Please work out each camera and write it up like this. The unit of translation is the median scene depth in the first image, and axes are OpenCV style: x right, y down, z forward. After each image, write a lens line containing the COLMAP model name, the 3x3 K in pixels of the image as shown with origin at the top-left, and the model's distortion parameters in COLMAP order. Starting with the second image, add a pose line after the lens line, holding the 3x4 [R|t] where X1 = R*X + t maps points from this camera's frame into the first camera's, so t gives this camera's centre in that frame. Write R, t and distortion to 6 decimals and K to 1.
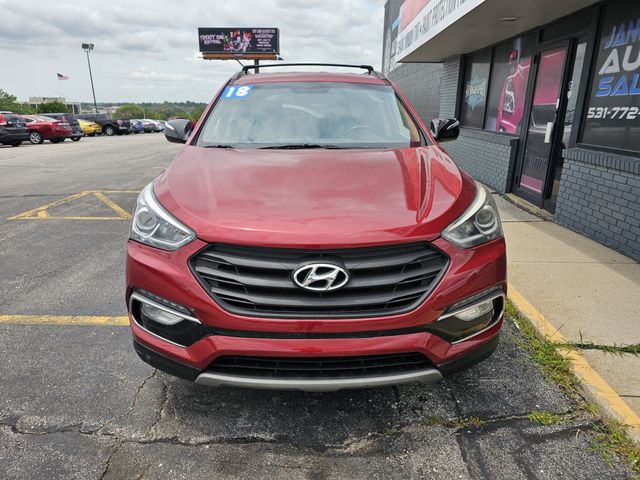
lens RADIAL K [[432.6, 0, 305.5], [0, 432.6, 231.4], [0, 0, 1]] dist [0.050819, -0.048156]
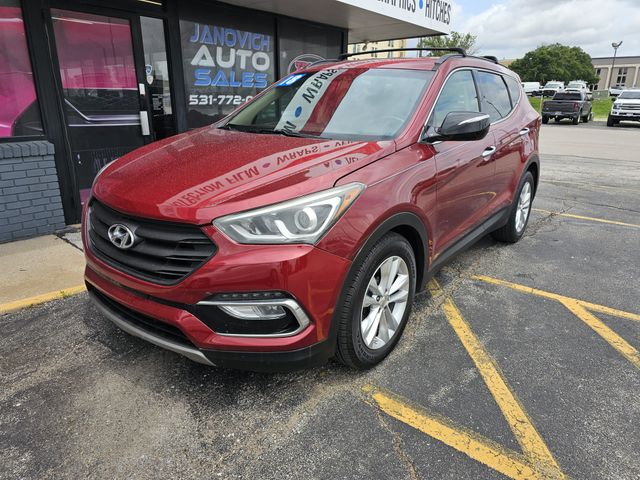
lens RADIAL K [[432.6, 0, 322.3], [0, 432.6, 235.7], [0, 0, 1]] dist [0.050819, -0.048156]
pose [[-0.823147, -0.179953, 0.538559, -0.240160], [0.142614, 0.852534, 0.502839, -0.433413], [-0.549627, 0.490717, -0.676097, 1.548184]]
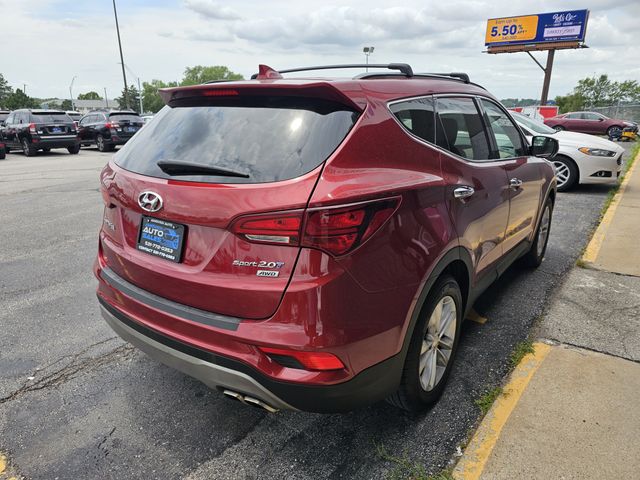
lens RADIAL K [[432.6, 0, 310.9], [0, 432.6, 243.3], [0, 0, 1]] dist [0.050819, -0.048156]
pose [[0.828540, 0.167604, -0.534257, 0.334701], [-0.151992, 0.985645, 0.073498, -0.132756], [0.538906, 0.020306, 0.842121, 0.366226]]
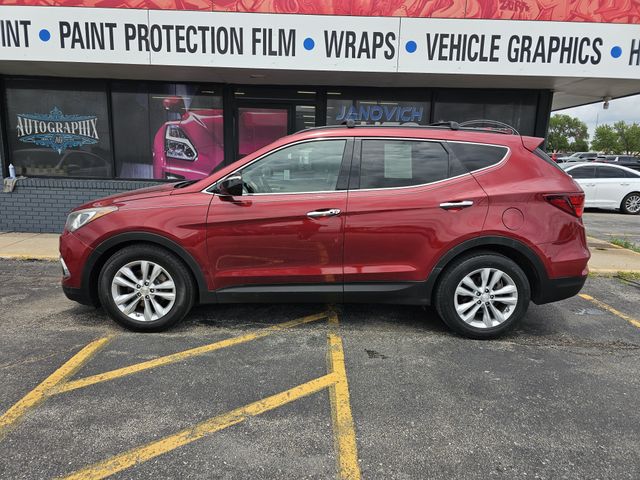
lens RADIAL K [[432.6, 0, 310.6], [0, 432.6, 236.9], [0, 0, 1]] dist [0.050819, -0.048156]
pose [[-0.058432, -0.190307, 0.979984, -0.691036], [0.247385, 0.948282, 0.198901, -0.303048], [-0.967154, 0.254055, -0.008331, 1.023060]]
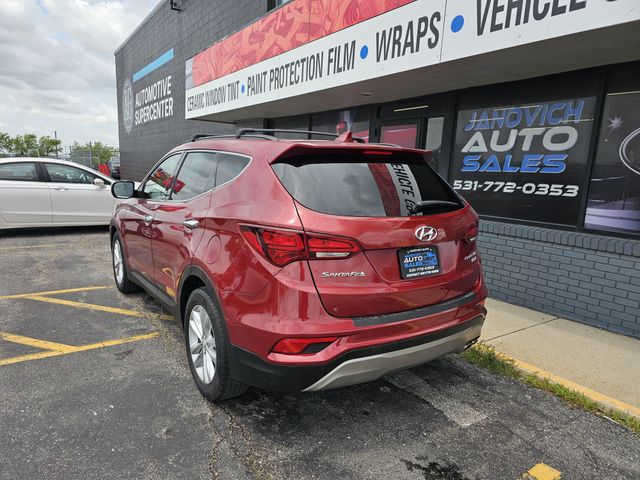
lens RADIAL K [[432.6, 0, 311.0], [0, 432.6, 245.0], [0, 0, 1]] dist [0.050819, -0.048156]
pose [[0.801416, -0.082623, 0.592374, -0.294297], [0.133987, 0.990042, -0.043181, -0.106609], [-0.582907, 0.113976, 0.804505, 0.299160]]
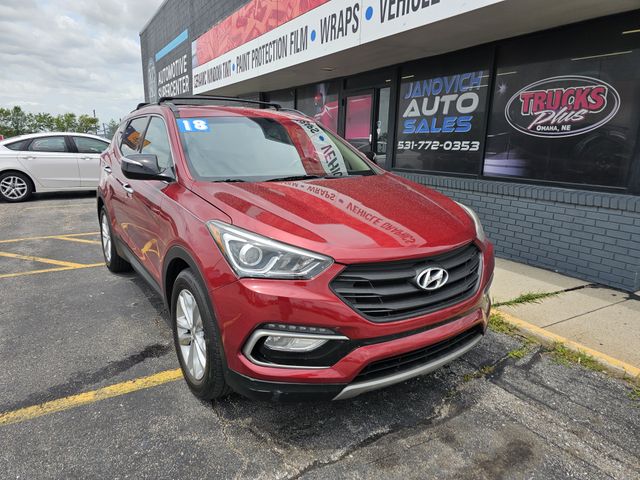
lens RADIAL K [[432.6, 0, 311.3], [0, 432.6, 236.4], [0, 0, 1]] dist [0.050819, -0.048156]
pose [[0.842431, -0.112510, 0.526926, -0.277537], [0.139967, 0.990079, -0.012371, -0.014176], [-0.520307, 0.084174, 0.849821, 0.032512]]
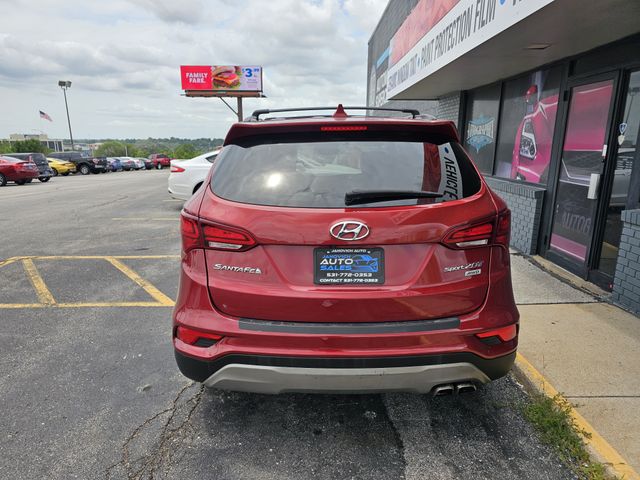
lens RADIAL K [[432.6, 0, 308.5], [0, 432.6, 240.1], [0, 0, 1]] dist [0.050819, -0.048156]
pose [[0.999069, -0.014497, 0.040626, 0.007304], [0.016812, 0.998219, -0.057231, -0.095168], [-0.039724, 0.057861, 0.997534, 0.243880]]
